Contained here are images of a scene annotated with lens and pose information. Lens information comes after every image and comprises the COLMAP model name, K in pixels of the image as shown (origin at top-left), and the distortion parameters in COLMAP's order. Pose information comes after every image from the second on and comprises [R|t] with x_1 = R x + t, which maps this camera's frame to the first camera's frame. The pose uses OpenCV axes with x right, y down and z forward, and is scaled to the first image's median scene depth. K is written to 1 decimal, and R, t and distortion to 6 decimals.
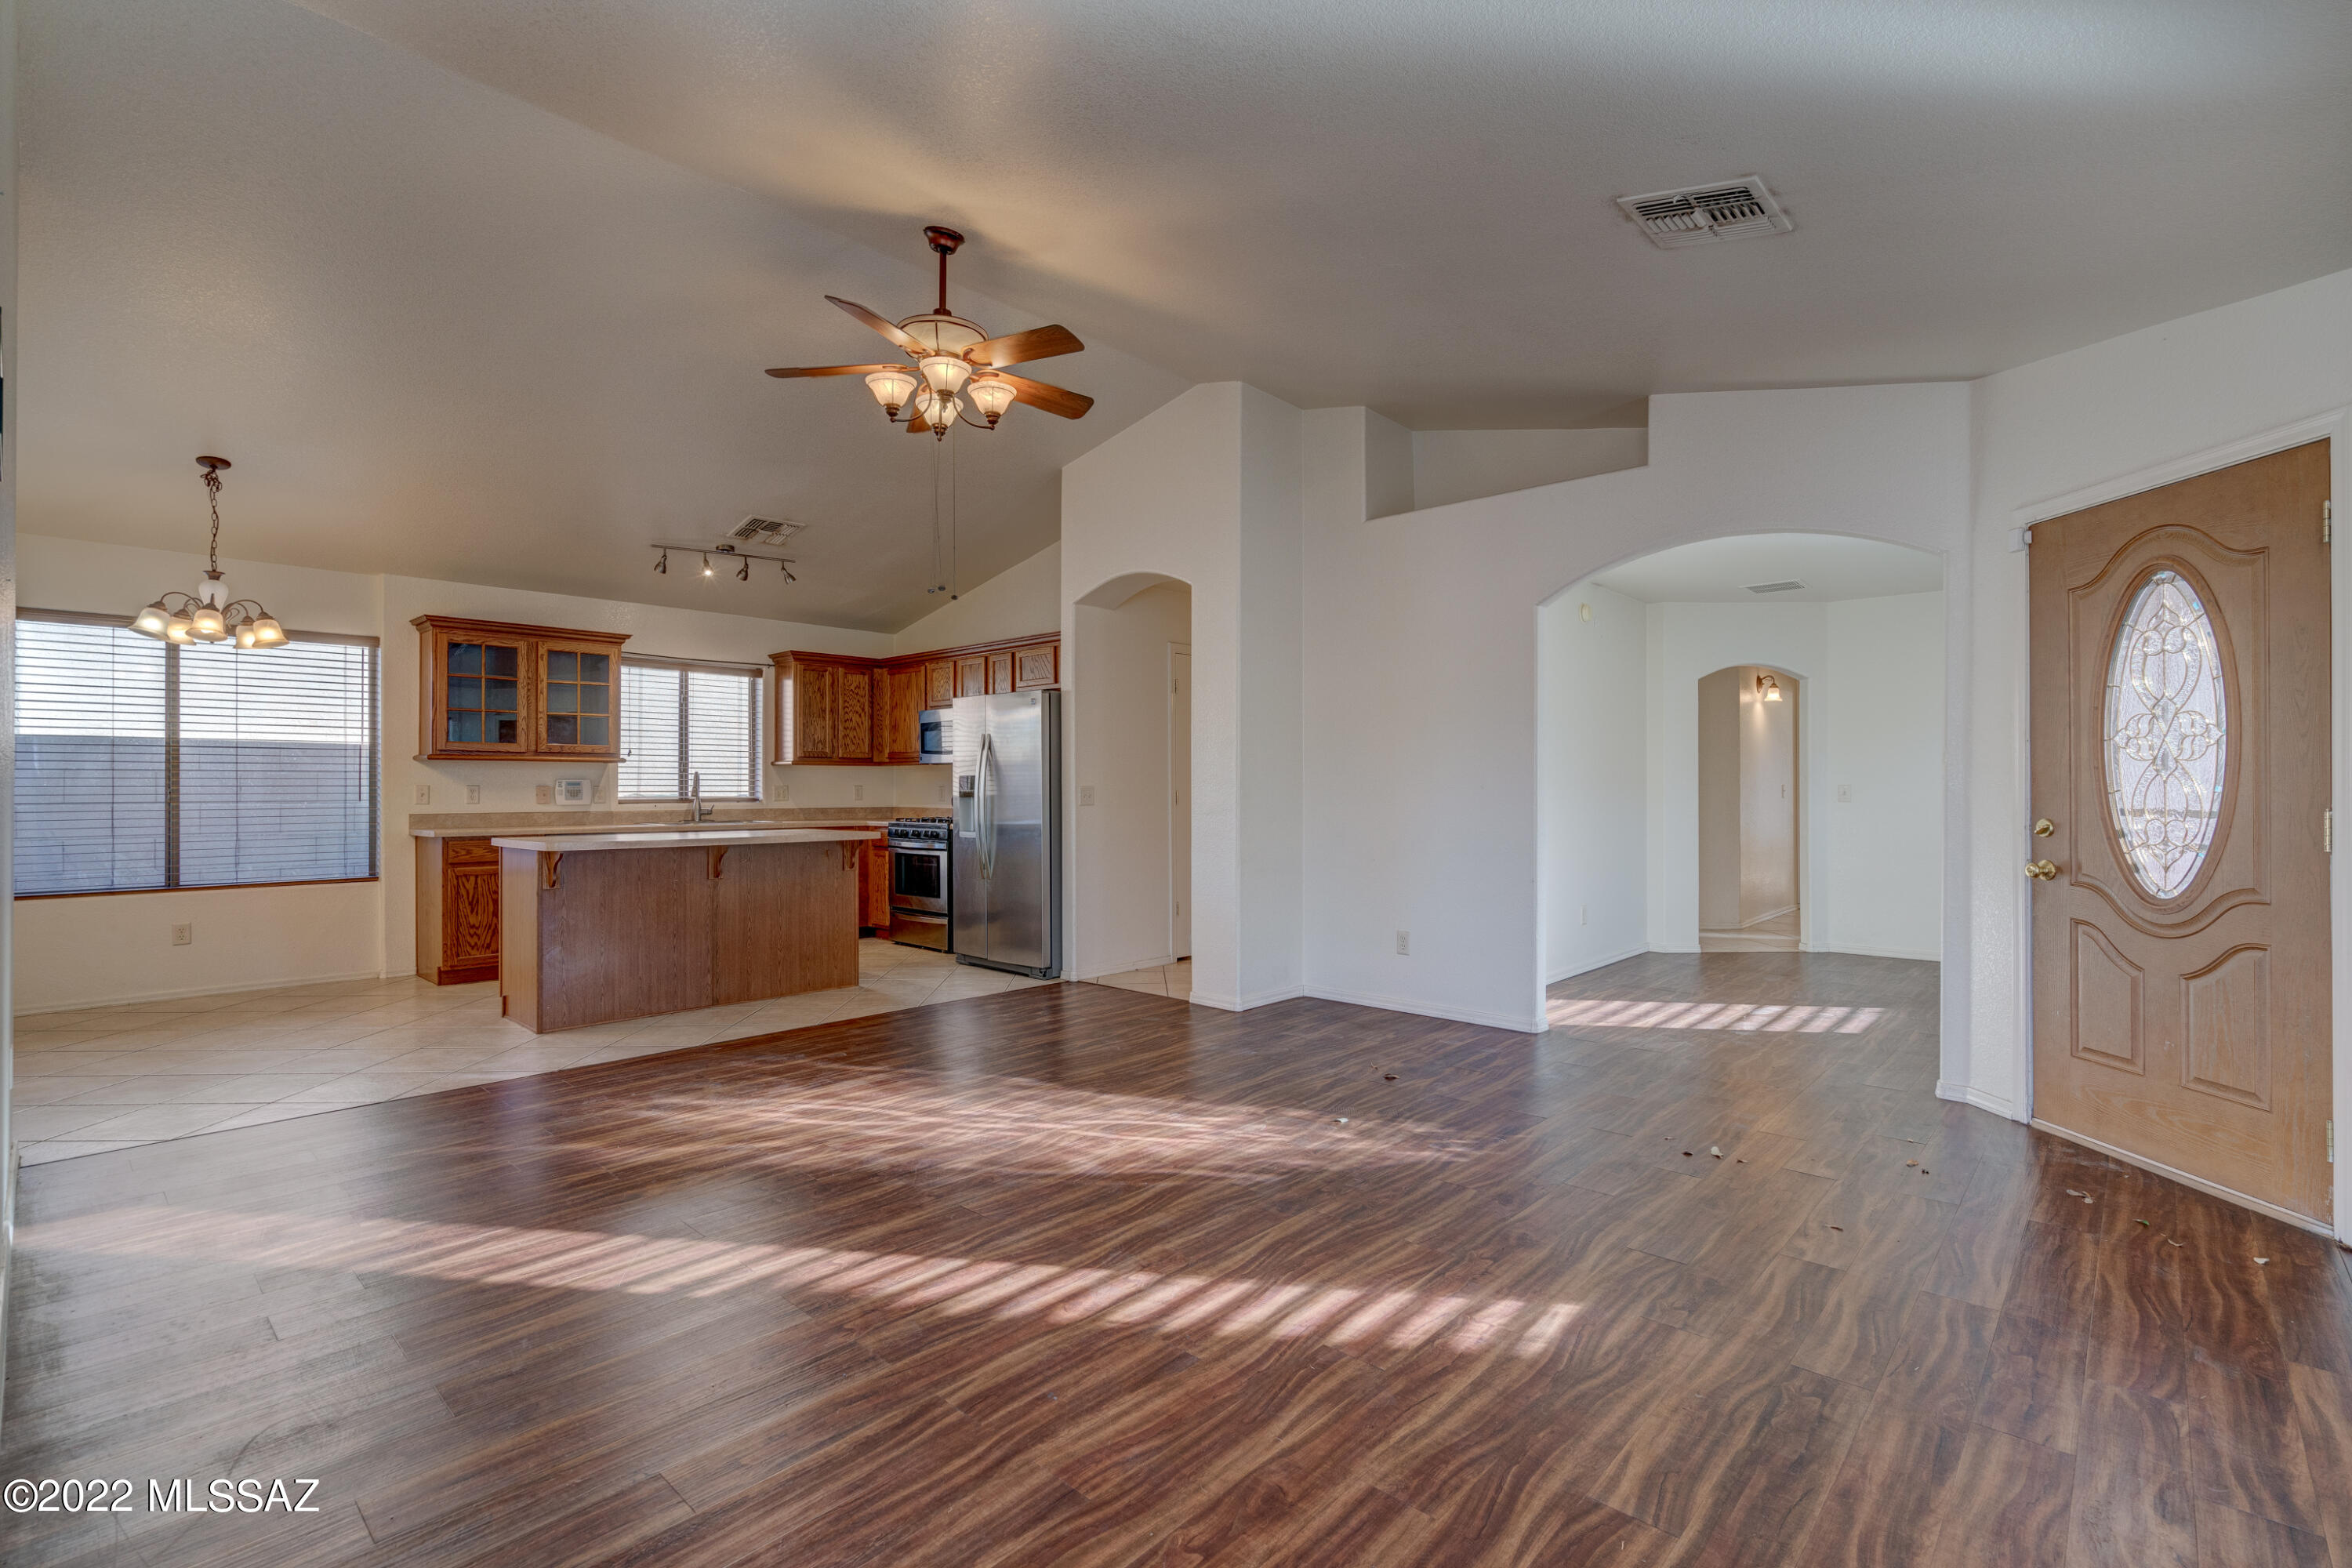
lens RADIAL K [[1058.0, 0, 1172.2], [0, 1058.0, 789.0], [0, 0, 1]] dist [-0.008849, 0.002750]
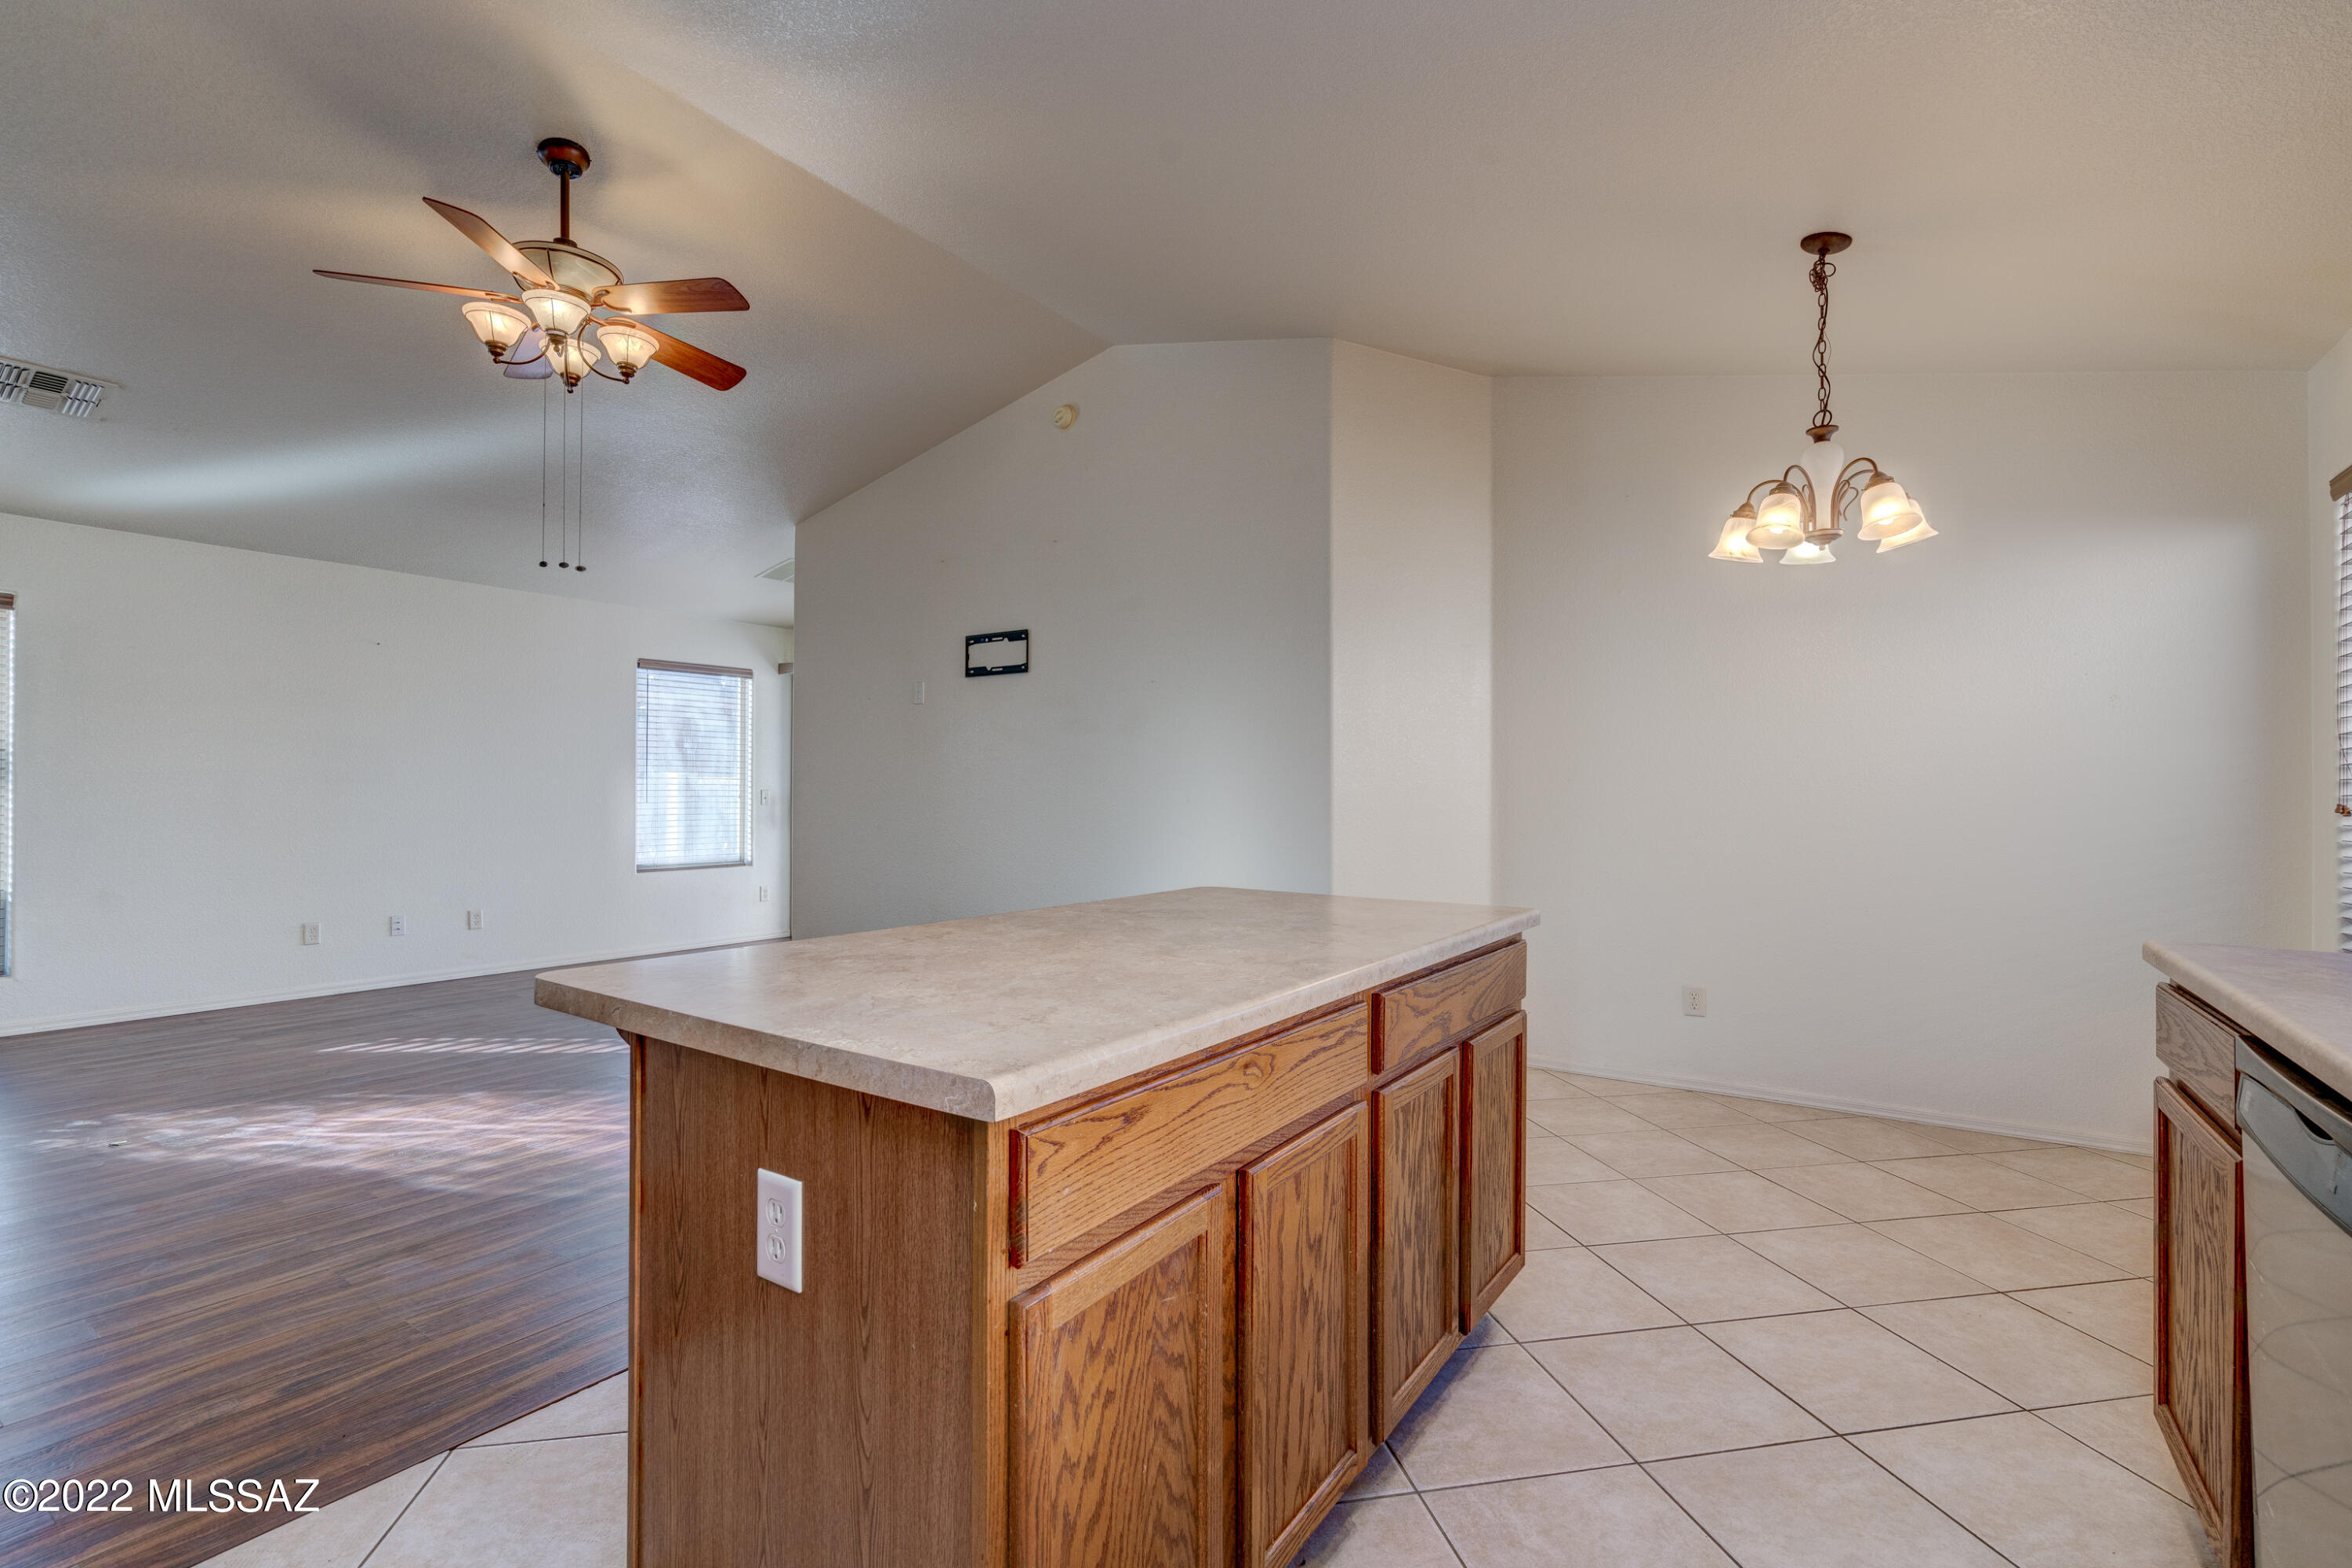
lens RADIAL K [[1058.0, 0, 1162.4], [0, 1058.0, 782.8], [0, 0, 1]] dist [-0.008849, 0.002750]
pose [[-0.989085, -0.004745, -0.147273, -0.475341], [-0.003251, 0.999941, -0.010379, -0.000275], [0.147313, -0.009787, -0.989041, 1.585765]]
